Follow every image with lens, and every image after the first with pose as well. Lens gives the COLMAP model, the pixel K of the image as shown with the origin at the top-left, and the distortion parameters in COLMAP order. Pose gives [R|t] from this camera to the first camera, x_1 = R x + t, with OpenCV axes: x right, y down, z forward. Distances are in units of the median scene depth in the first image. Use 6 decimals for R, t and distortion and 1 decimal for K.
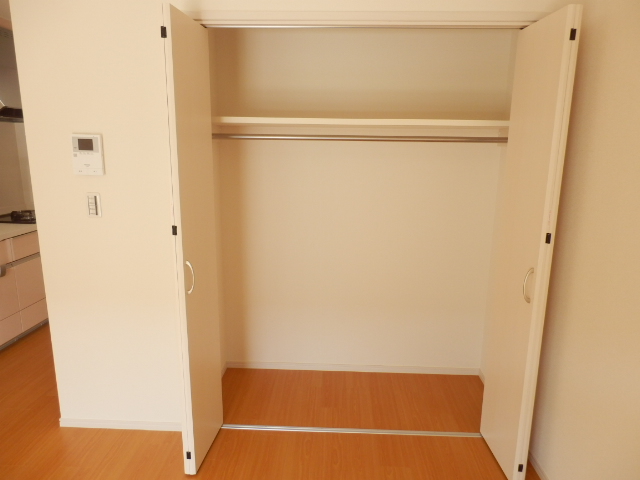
lens RADIAL K [[448.2, 0, 322.1], [0, 448.2, 237.5], [0, 0, 1]] dist [0.000751, 0.000726]
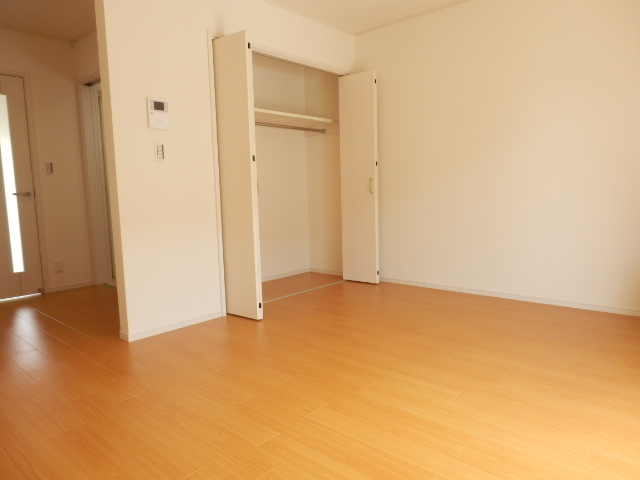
lens RADIAL K [[448.2, 0, 322.1], [0, 448.2, 237.5], [0, 0, 1]] dist [0.000751, 0.000726]
pose [[0.628964, -0.113746, 0.769068, -1.313025], [0.195324, 0.980629, -0.014705, 0.308893], [-0.752498, 0.159466, 0.638997, -0.204015]]
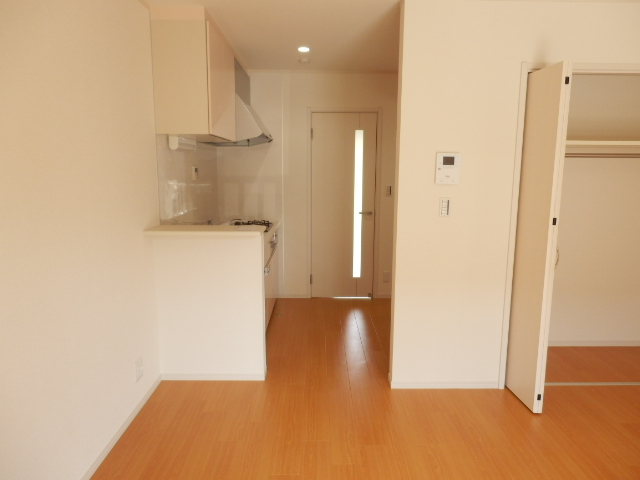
lens RADIAL K [[446.9, 0, 320.0], [0, 446.9, 240.0], [0, 0, 1]] dist [0.004389, 0.001202]
pose [[0.998464, -0.017371, 0.052619, -0.966880], [0.019791, 0.998754, -0.045815, 0.076064], [-0.051758, 0.046786, 0.997563, -0.272686]]
